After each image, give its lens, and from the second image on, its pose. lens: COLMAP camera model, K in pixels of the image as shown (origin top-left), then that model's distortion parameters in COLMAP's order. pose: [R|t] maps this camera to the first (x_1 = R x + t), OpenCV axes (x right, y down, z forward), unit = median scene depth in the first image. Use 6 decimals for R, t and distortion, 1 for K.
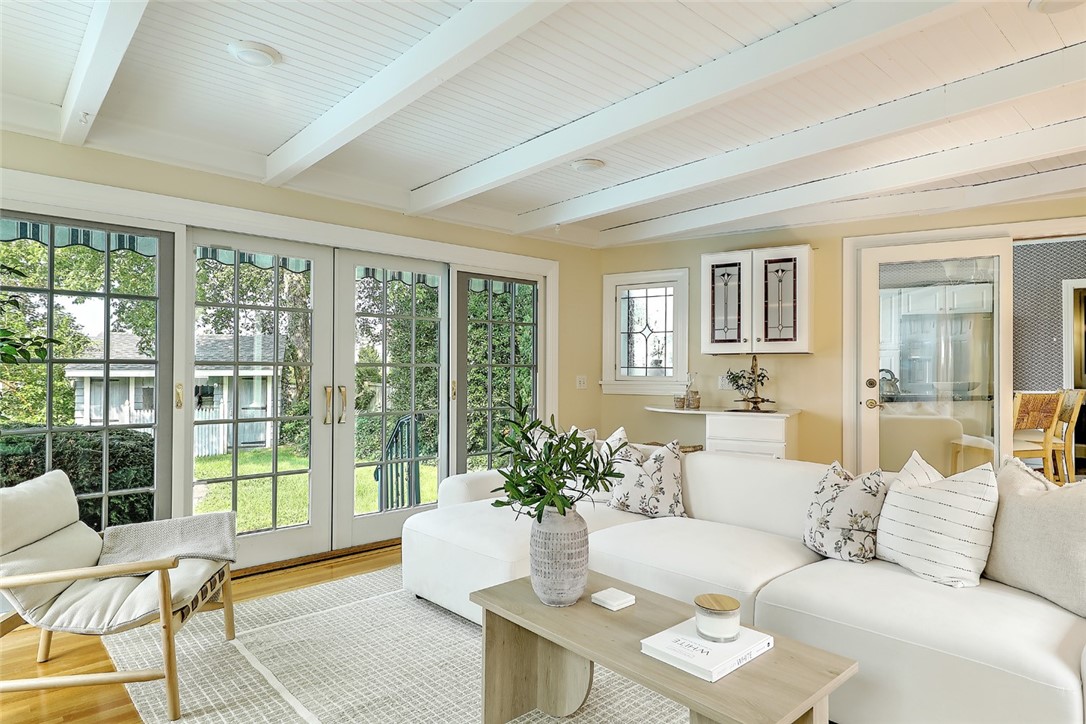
lens RADIAL K [[618.0, 0, 545.9], [0, 618.0, 356.4], [0, 0, 1]] dist [0.001342, 0.000470]
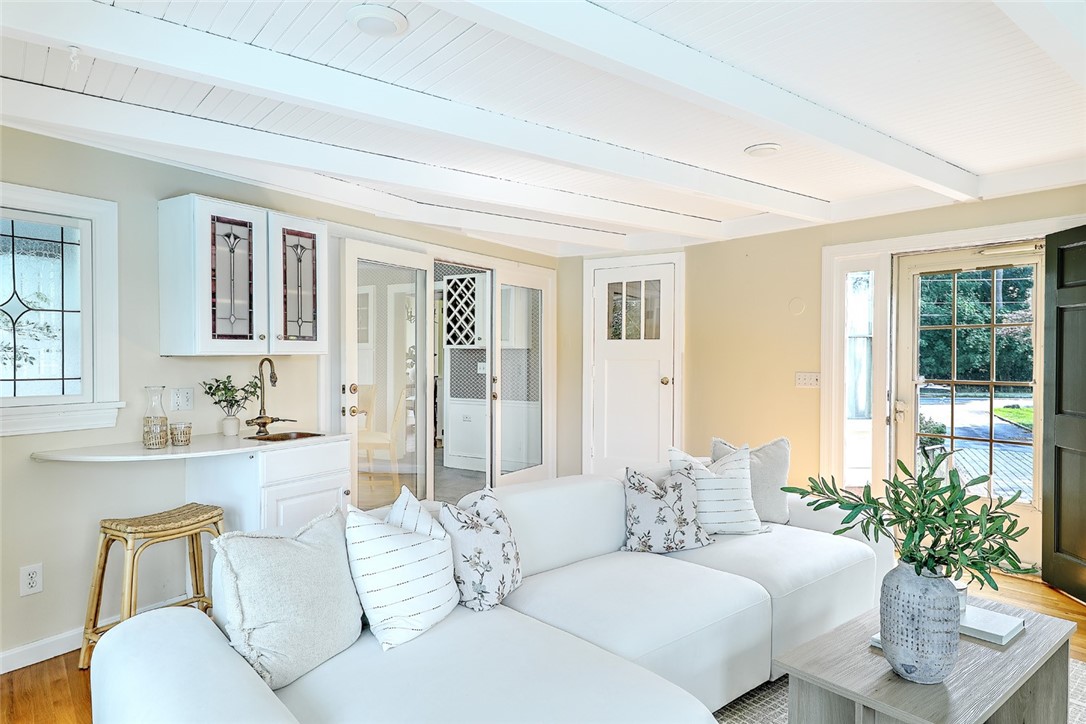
lens RADIAL K [[676.8, 0, 548.4], [0, 676.8, 362.0], [0, 0, 1]] dist [0.020979, -0.002028]
pose [[0.033773, -0.004529, 0.999419, -0.429319], [-0.011630, 0.999920, 0.004925, -0.005161], [-0.999362, -0.011790, 0.033717, 0.643356]]
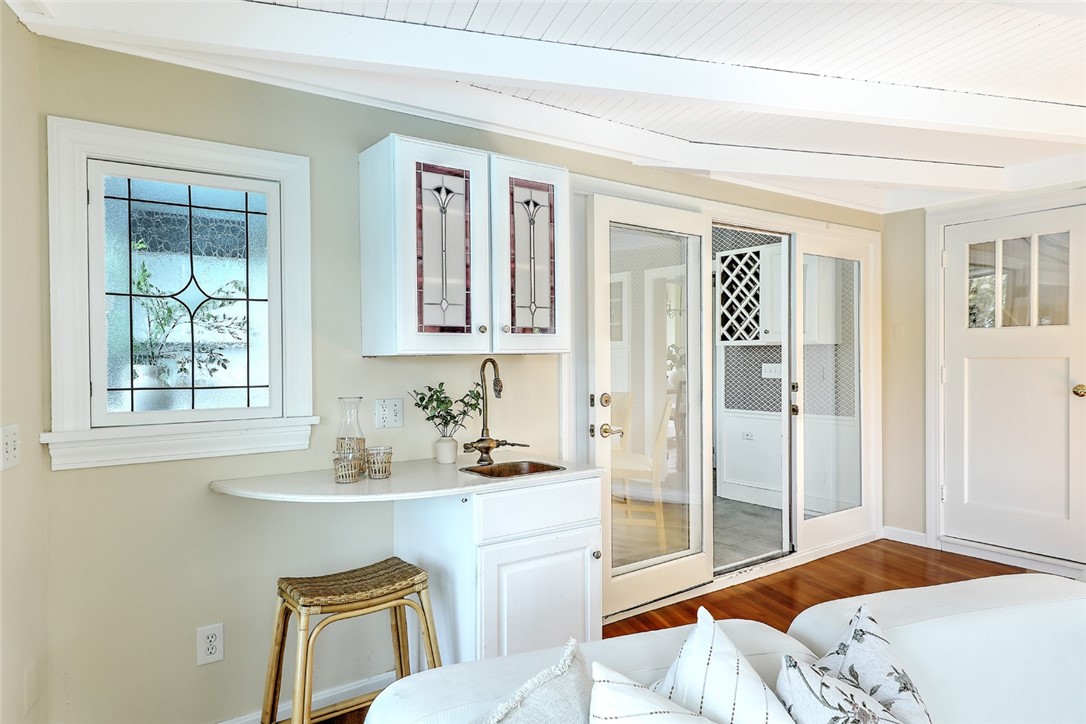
lens RADIAL K [[744.5, 0, 541.7], [0, 744.5, 368.7], [0, 0, 1]] dist [0.013132, -0.000002]
pose [[0.388998, -0.011875, 0.921162, -0.215294], [-0.003780, 0.999888, 0.014486, -0.002542], [-0.921231, -0.009117, 0.388909, 0.711924]]
